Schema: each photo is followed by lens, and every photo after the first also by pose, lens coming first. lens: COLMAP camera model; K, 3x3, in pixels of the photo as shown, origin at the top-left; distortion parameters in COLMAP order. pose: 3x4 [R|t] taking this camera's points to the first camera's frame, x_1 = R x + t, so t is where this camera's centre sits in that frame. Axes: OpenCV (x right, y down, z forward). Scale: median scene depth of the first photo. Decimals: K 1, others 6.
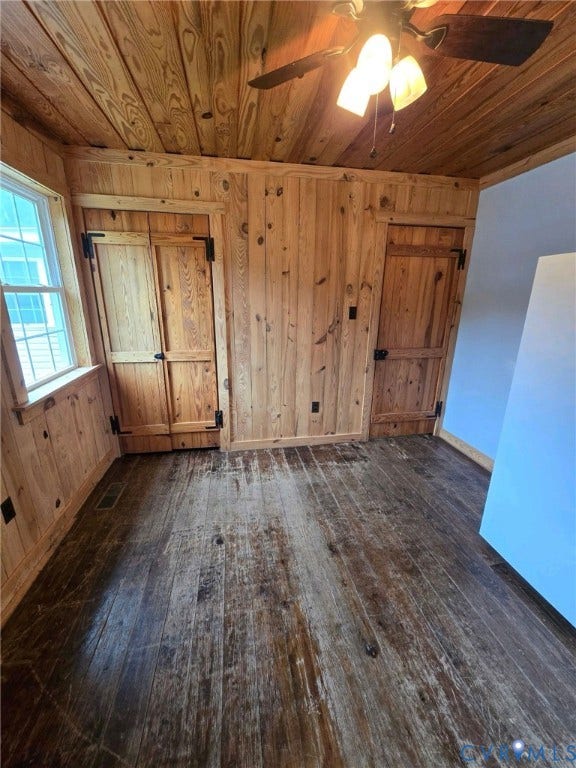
lens RADIAL K [[301.4, 0, 289.9], [0, 301.4, 382.4], [0, 0, 1]] dist [-0.018363, -0.000318]
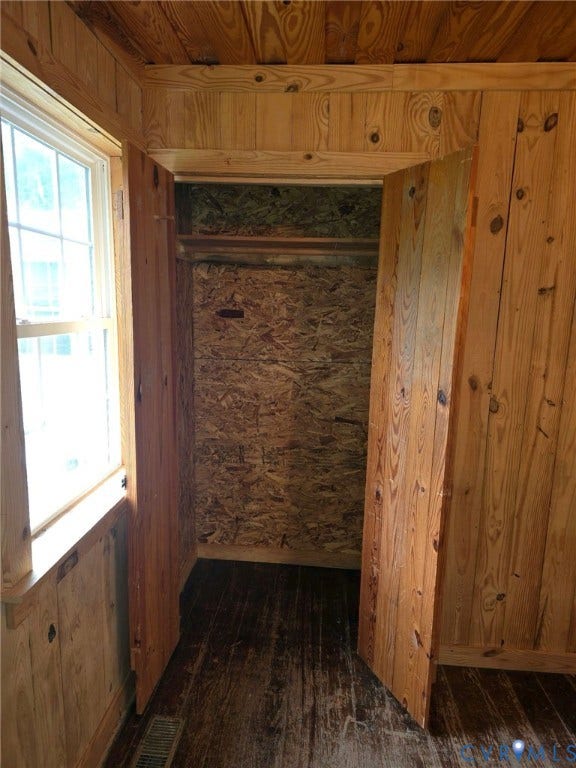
lens RADIAL K [[496.7, 0, 288.0], [0, 496.7, 384.0], [0, 0, 1]] dist [0.000121, -0.003150]
pose [[0.967416, 0.047232, -0.248747, -0.224087], [-0.077793, 0.990373, -0.114495, -0.120582], [0.240945, 0.130115, 0.961777, 0.223812]]
